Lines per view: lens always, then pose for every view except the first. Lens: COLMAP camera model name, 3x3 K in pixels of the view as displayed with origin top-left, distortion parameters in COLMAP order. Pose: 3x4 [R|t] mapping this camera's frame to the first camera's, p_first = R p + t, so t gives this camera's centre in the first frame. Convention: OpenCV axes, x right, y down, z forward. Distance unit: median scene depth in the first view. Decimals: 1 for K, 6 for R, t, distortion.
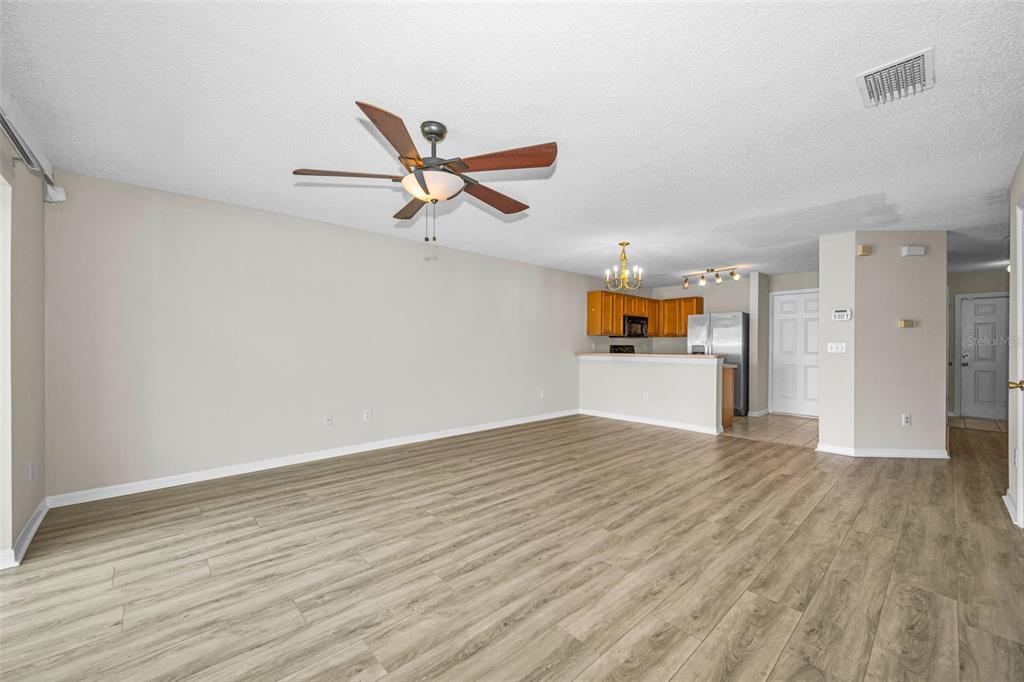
lens RADIAL K [[407.9, 0, 511.9], [0, 407.9, 346.8], [0, 0, 1]] dist [0.002055, 0.000019]
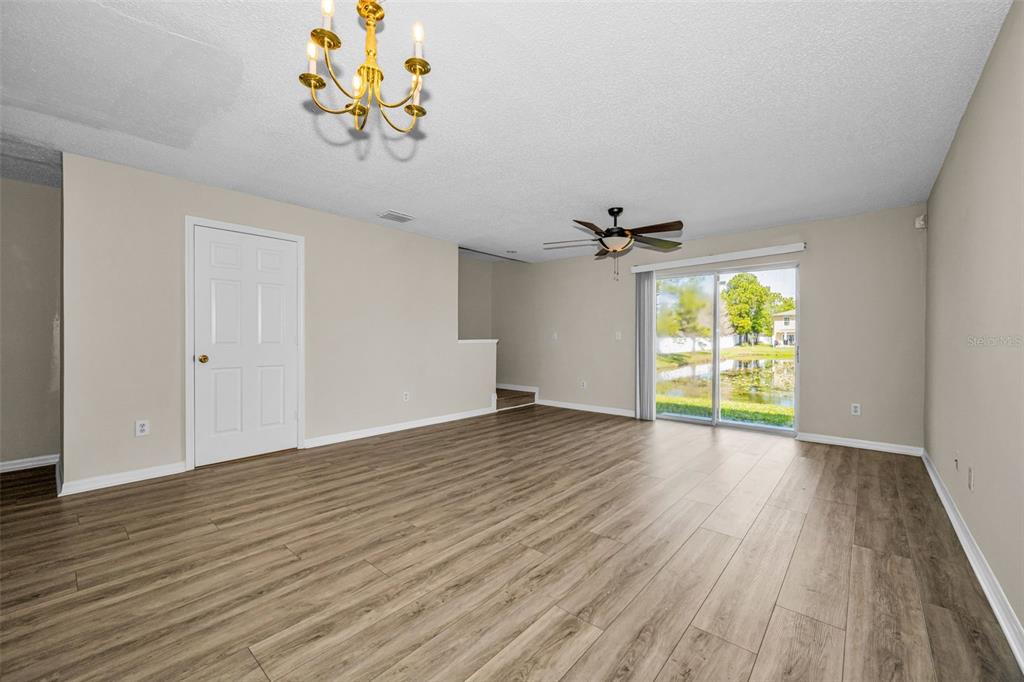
lens RADIAL K [[407.9, 0, 516.6], [0, 407.9, 339.6], [0, 0, 1]] dist [0.002055, 0.000019]
pose [[-0.993169, -0.009982, -0.116257, 0.327846], [-0.010673, 0.999929, 0.005319, 0.013627], [0.116196, 0.006524, -0.993205, 2.040983]]
